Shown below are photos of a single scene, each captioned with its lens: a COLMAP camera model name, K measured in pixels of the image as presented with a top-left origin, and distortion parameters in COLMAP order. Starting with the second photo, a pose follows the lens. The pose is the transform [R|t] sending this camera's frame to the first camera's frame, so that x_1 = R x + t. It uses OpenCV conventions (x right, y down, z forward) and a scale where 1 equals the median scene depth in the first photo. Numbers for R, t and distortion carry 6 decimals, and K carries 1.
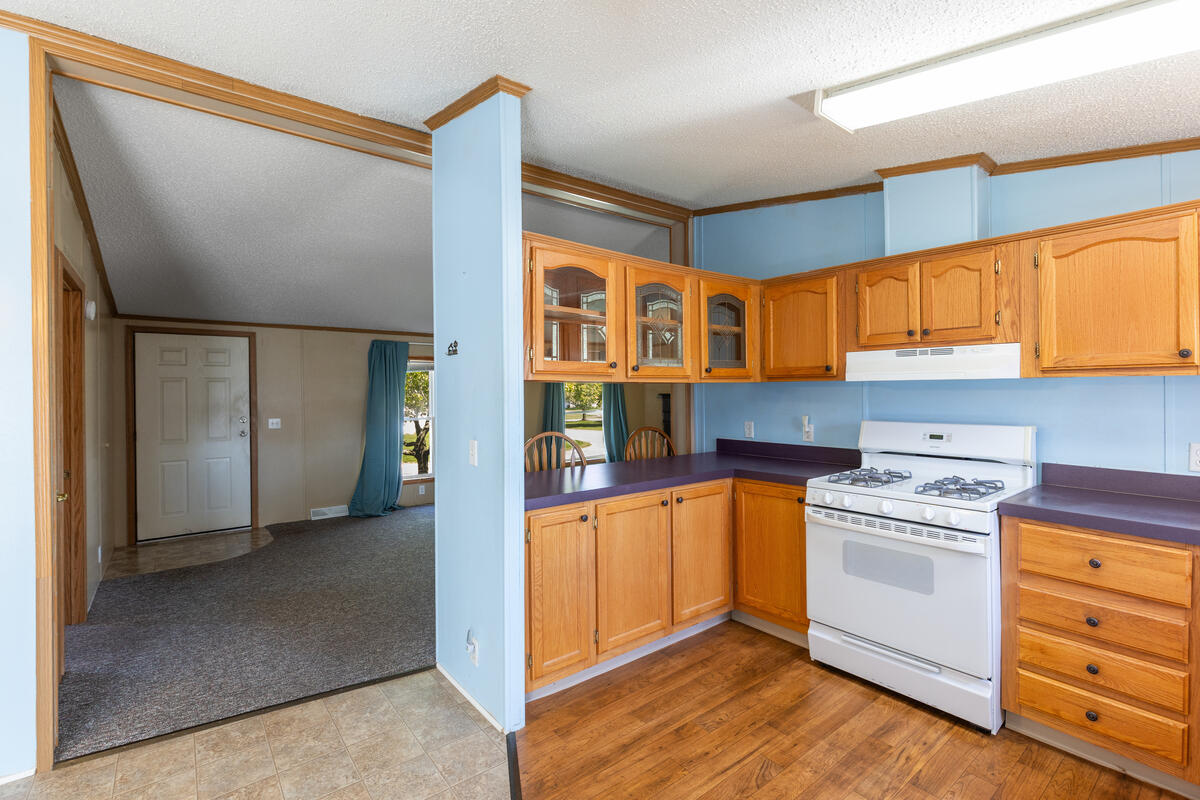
lens RADIAL K [[544.5, 0, 597.8], [0, 544.5, 394.5], [0, 0, 1]] dist [-0.000914, -0.000100]
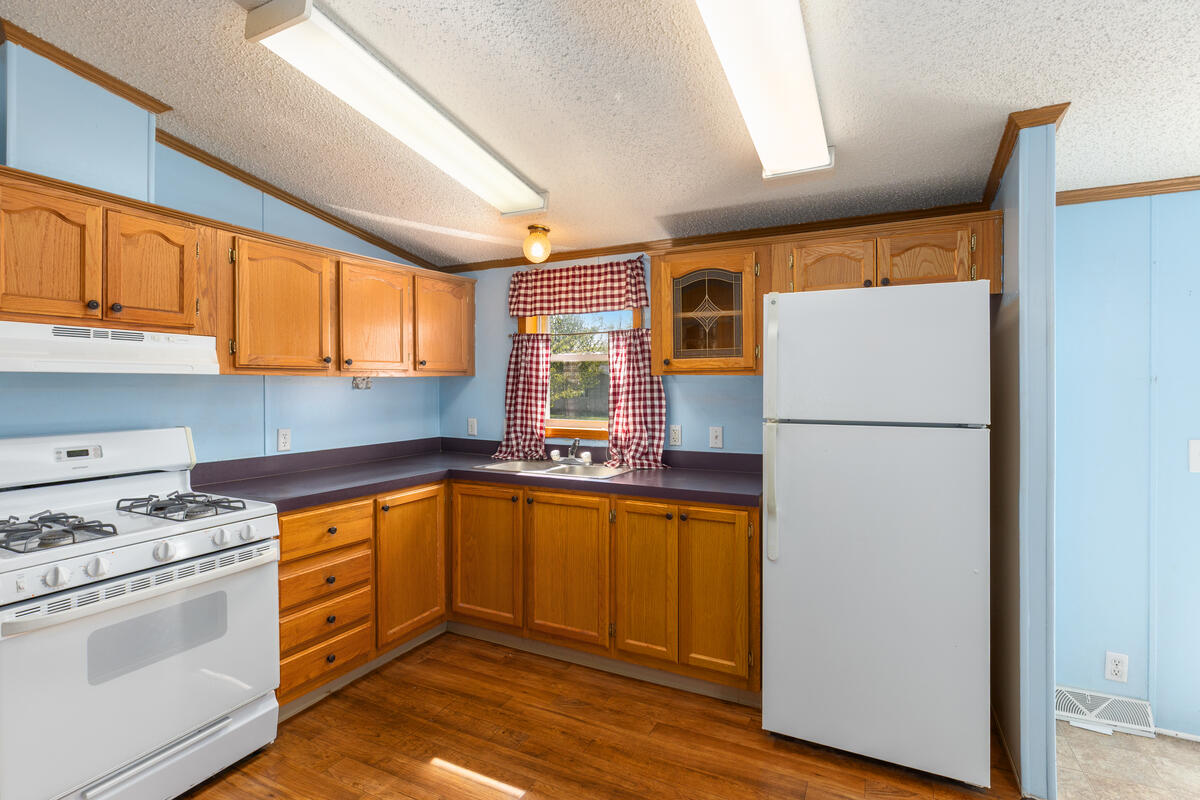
lens RADIAL K [[570.2, 0, 598.6], [0, 570.2, 388.7], [0, 0, 1]] dist [-0.000611, -0.000079]
pose [[-0.426022, 0.000234, 0.904713, -0.382592], [0.009749, 0.999943, 0.004332, -0.003056], [-0.904660, 0.010665, -0.426000, 0.789450]]
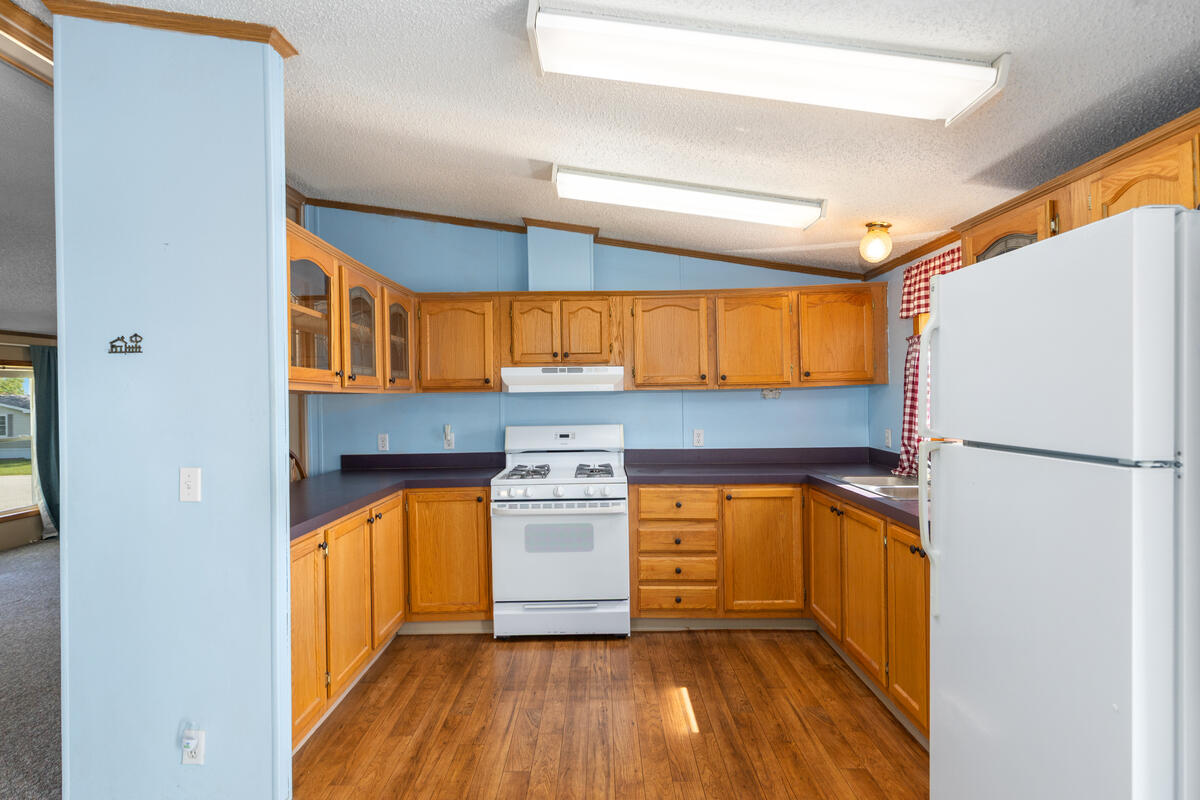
lens RADIAL K [[628.9, 0, 600.0], [0, 628.9, 400.0], [0, 0, 1]] dist [0.000771, 0.000290]
pose [[0.622993, -0.005125, 0.782210, -0.551717], [0.015813, 0.999857, -0.006043, 0.003968], [-0.782067, 0.016134, 0.622985, 0.006208]]
